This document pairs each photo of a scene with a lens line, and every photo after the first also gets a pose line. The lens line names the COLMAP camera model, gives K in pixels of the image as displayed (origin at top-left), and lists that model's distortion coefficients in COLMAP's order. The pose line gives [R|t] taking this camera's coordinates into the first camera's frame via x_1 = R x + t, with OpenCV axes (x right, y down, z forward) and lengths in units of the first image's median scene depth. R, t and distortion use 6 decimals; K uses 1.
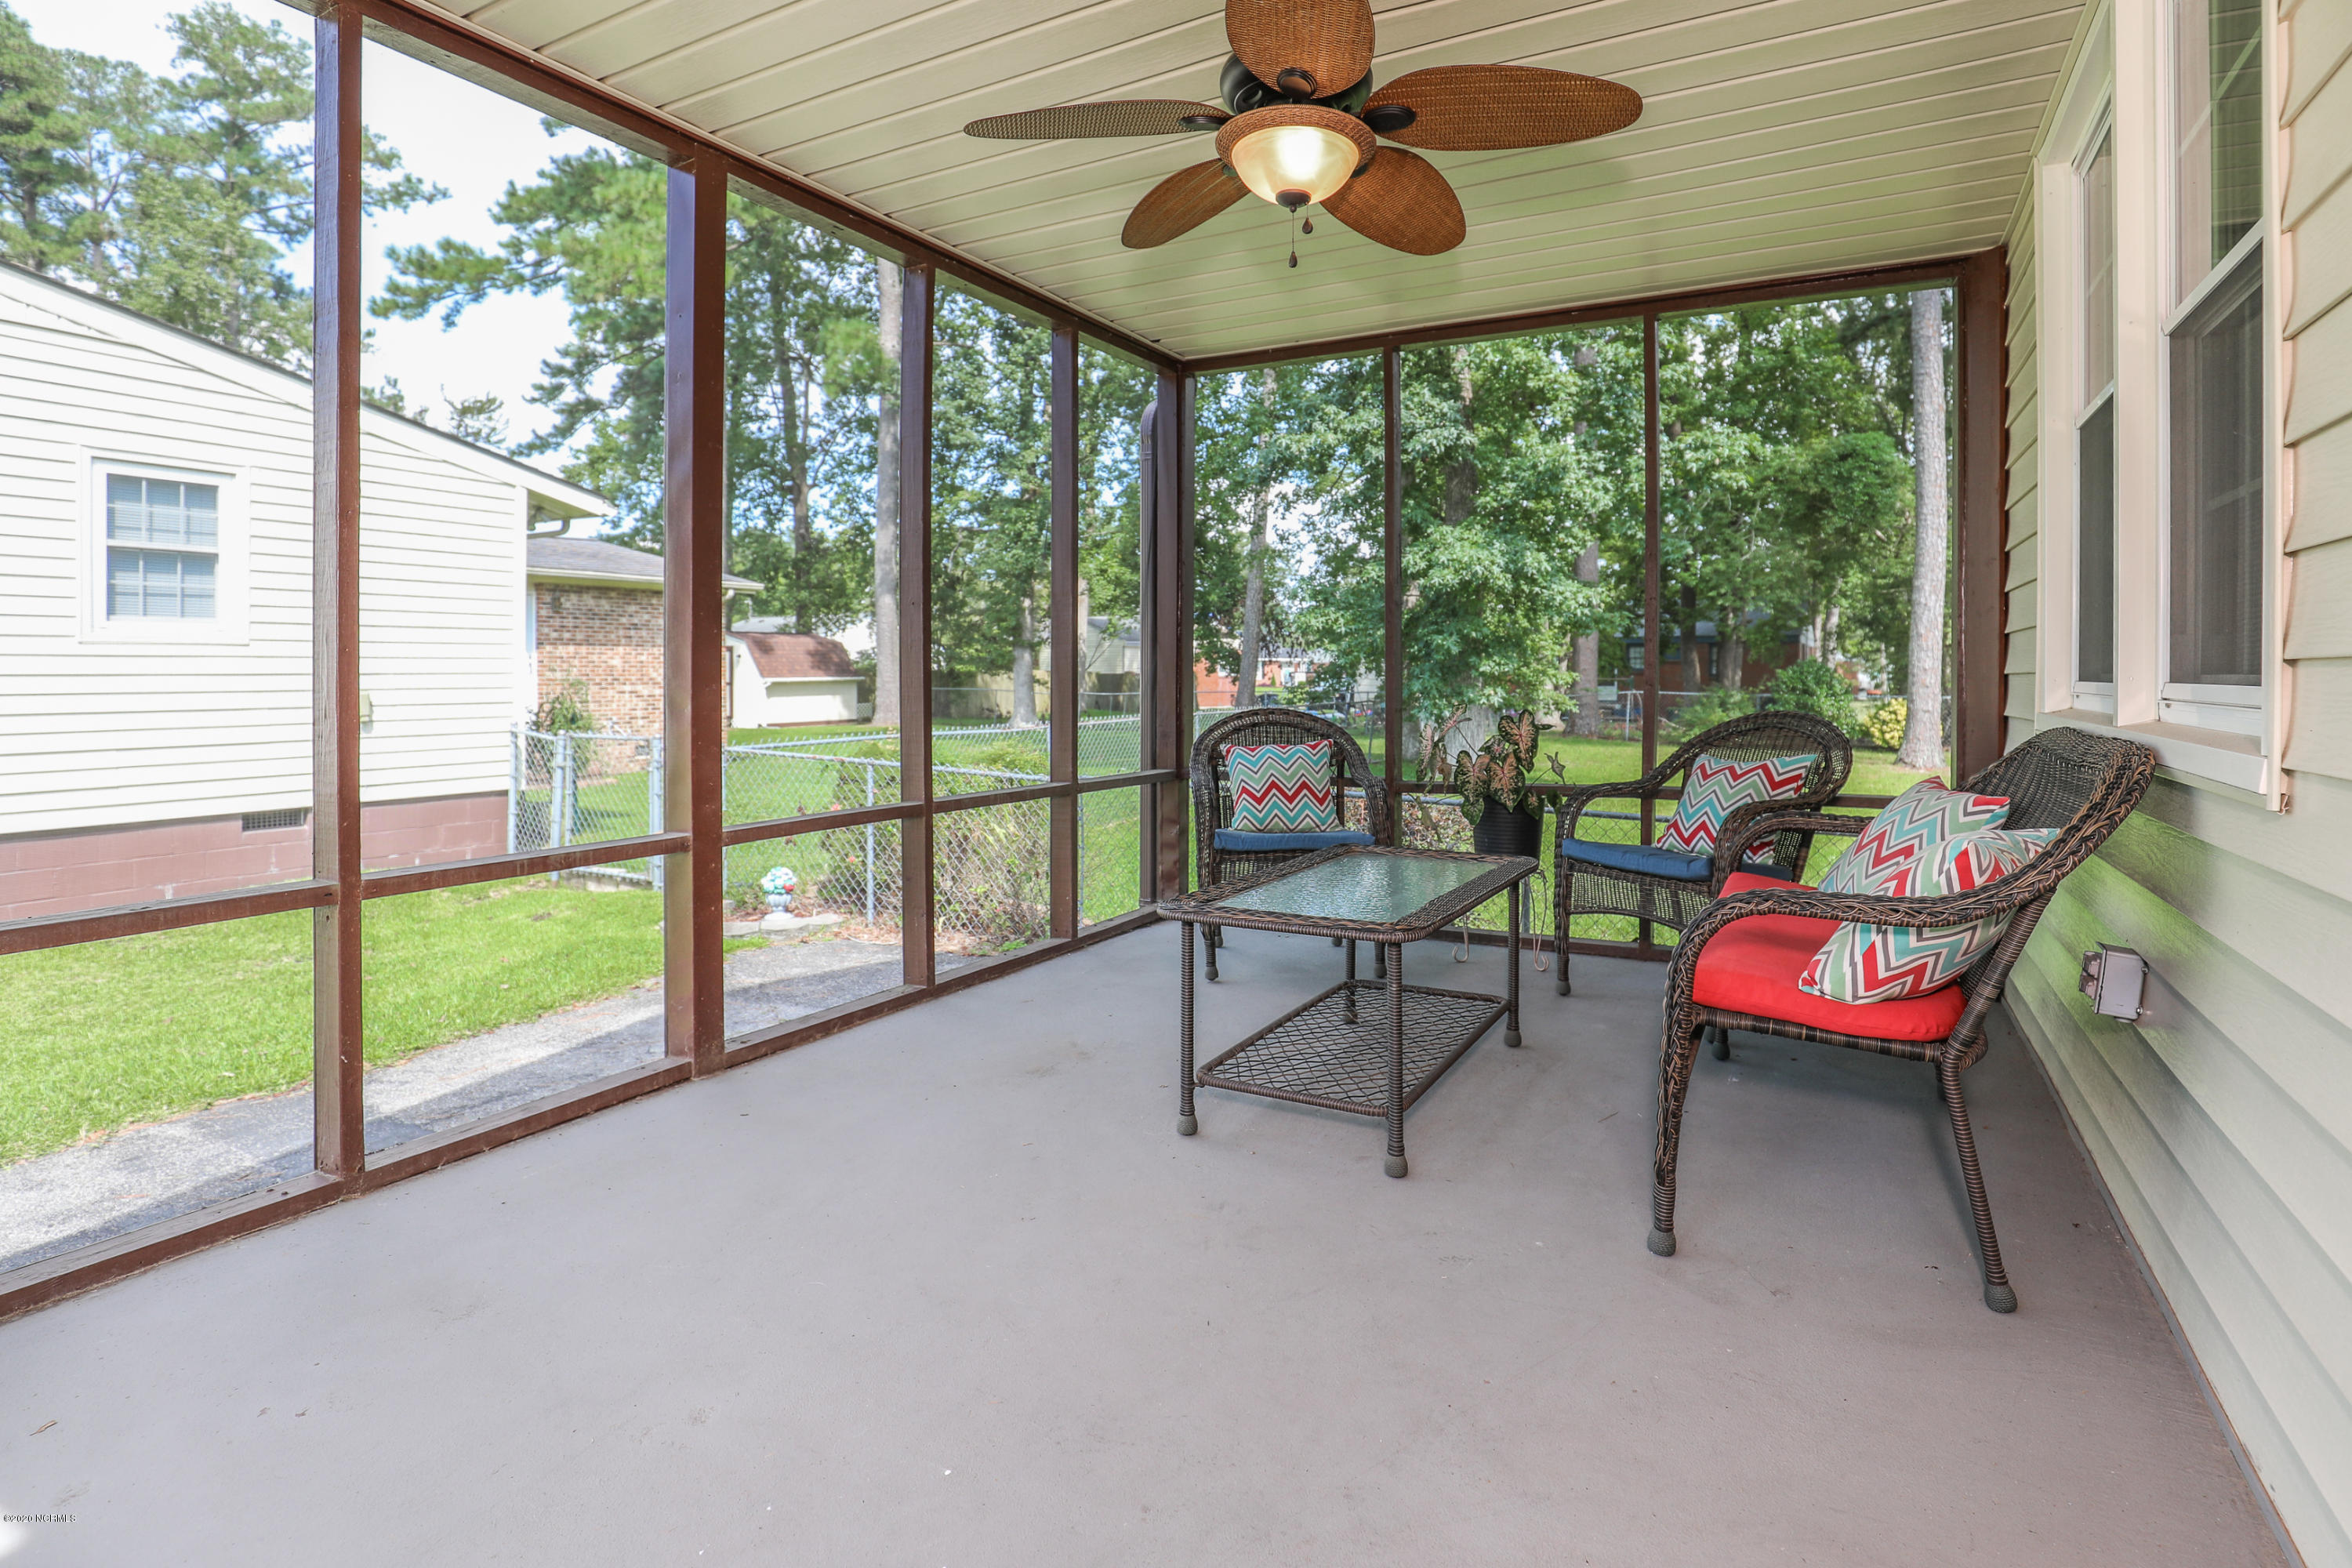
lens RADIAL K [[1159.3, 0, 1181.9], [0, 1159.3, 699.4], [0, 0, 1]] dist [-0.034872, 0.000311]
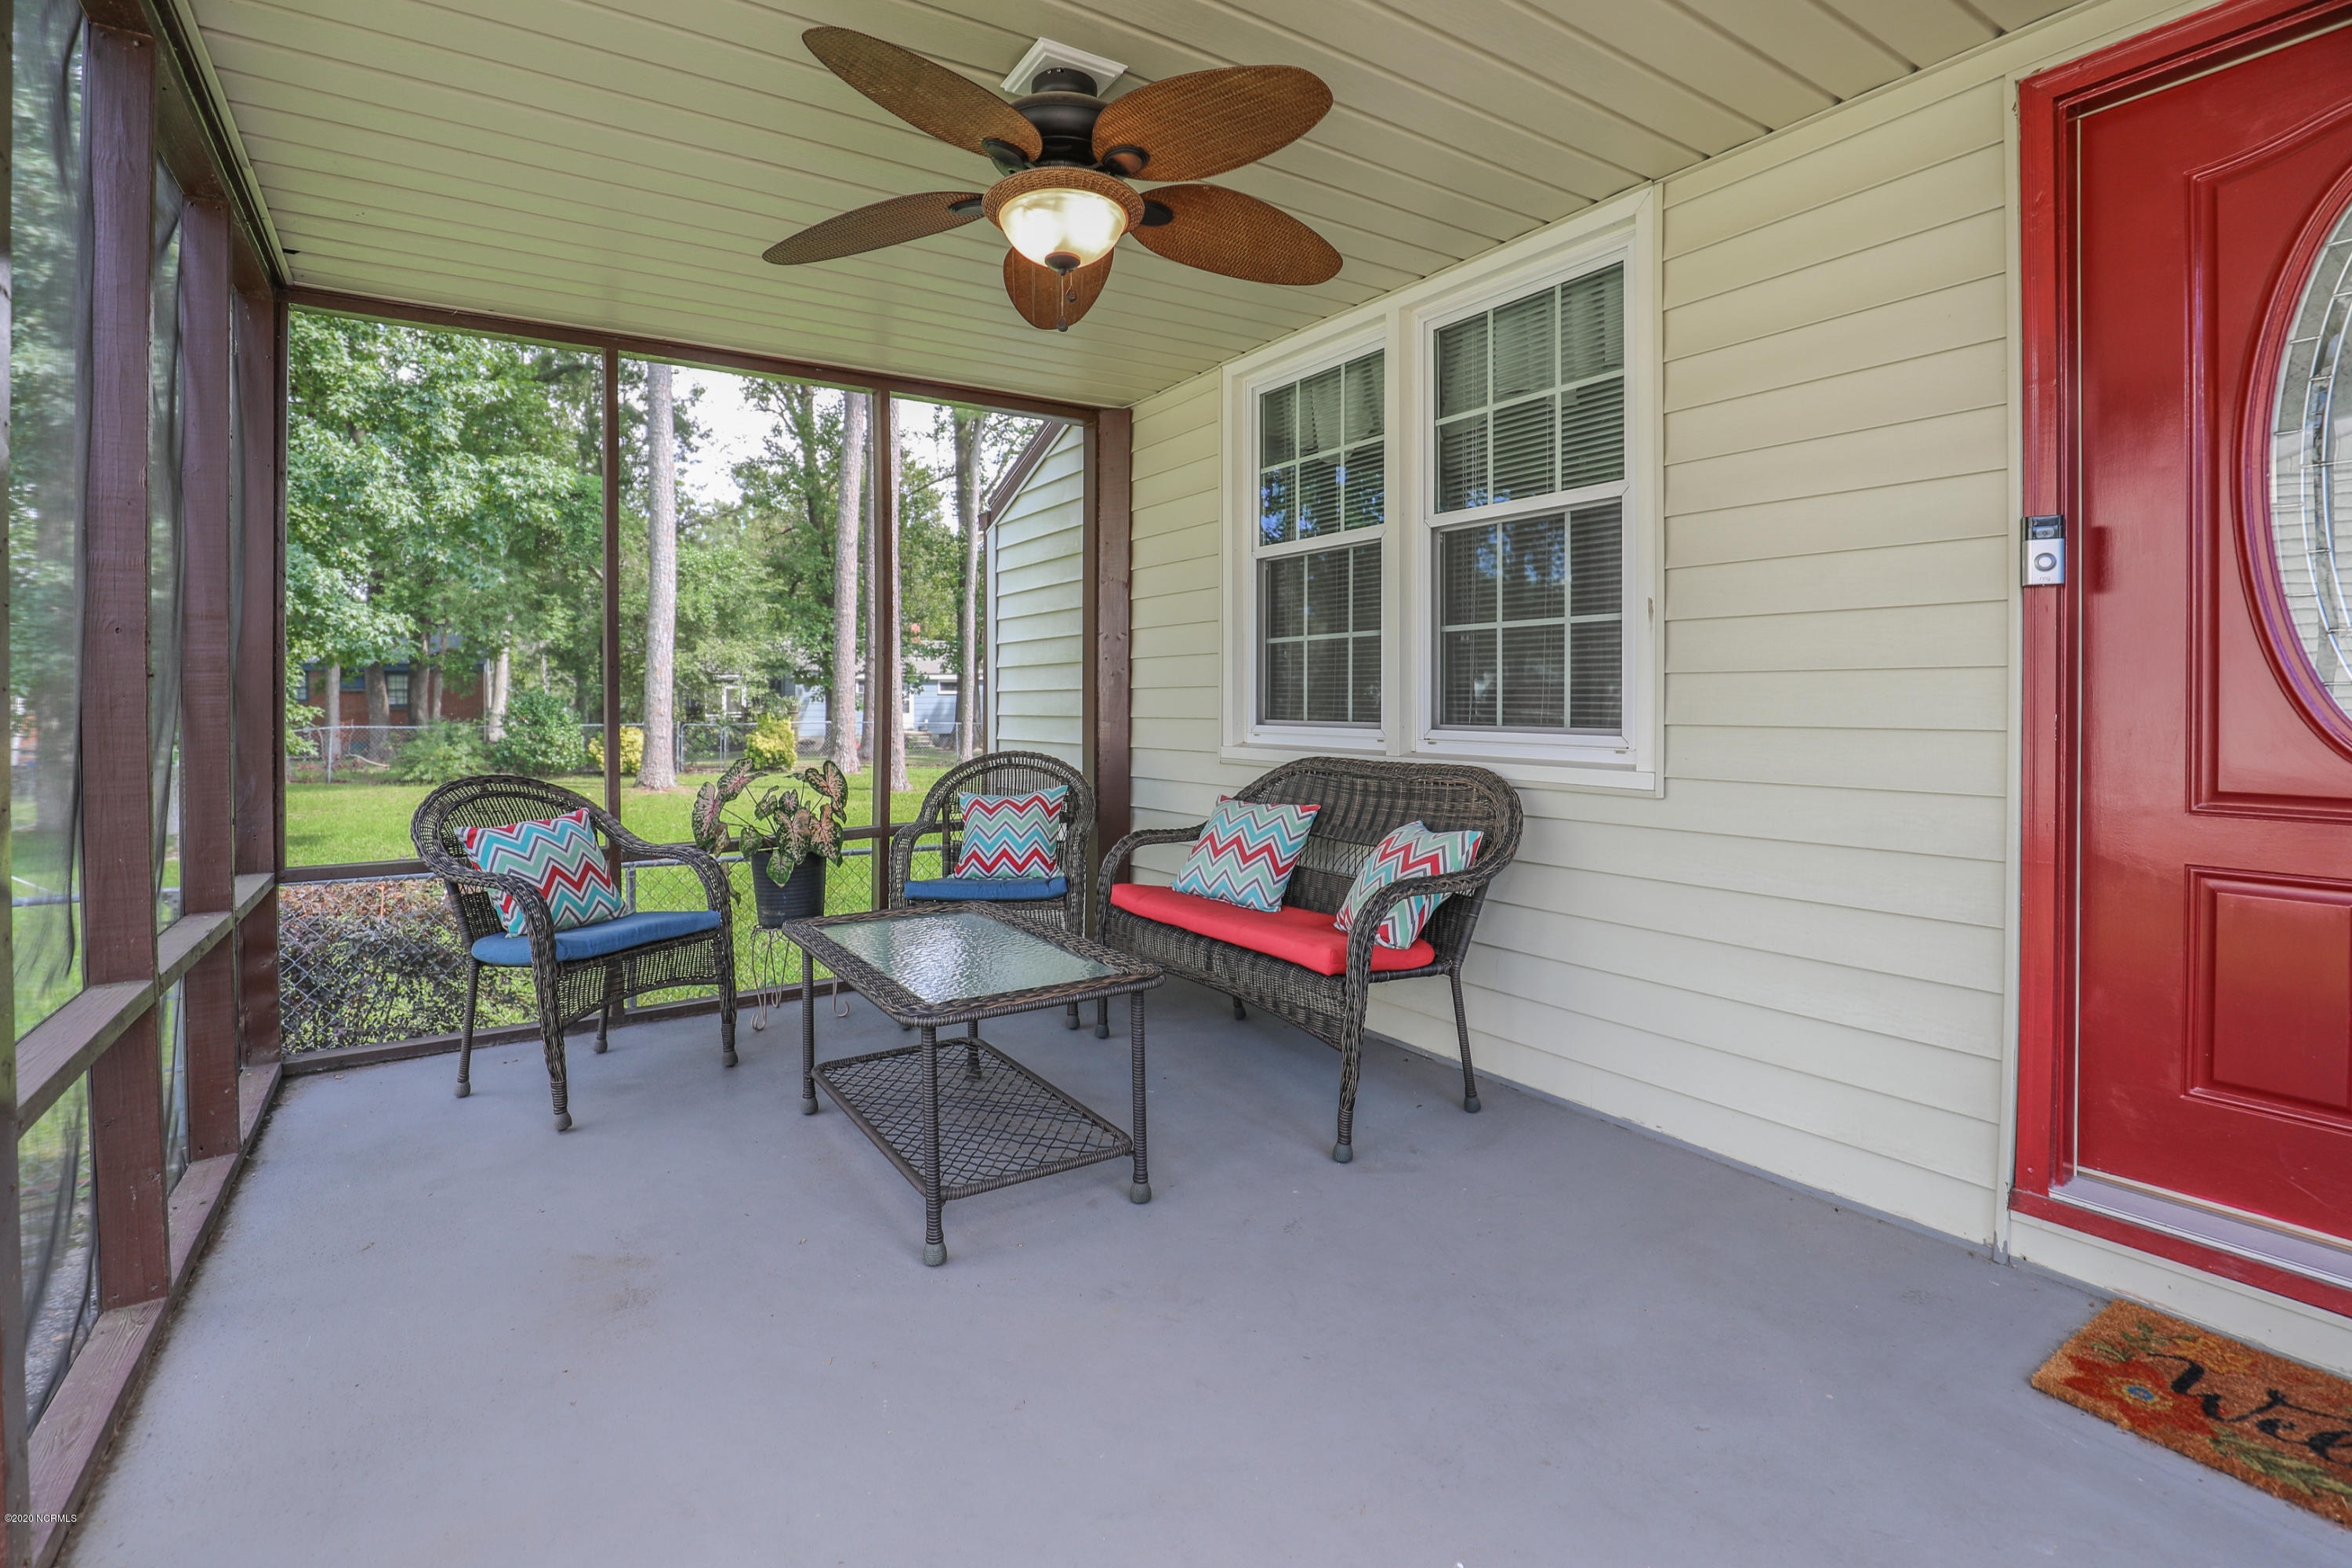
lens RADIAL K [[1132.4, 0, 1163.4], [0, 1132.4, 709.2], [0, 0, 1]] dist [-0.025919, -0.000172]
pose [[0.472550, -0.011992, 0.881223, -0.406145], [0.024519, 0.999699, 0.000457, -0.028230], [-0.880963, 0.021391, 0.472701, 0.257979]]
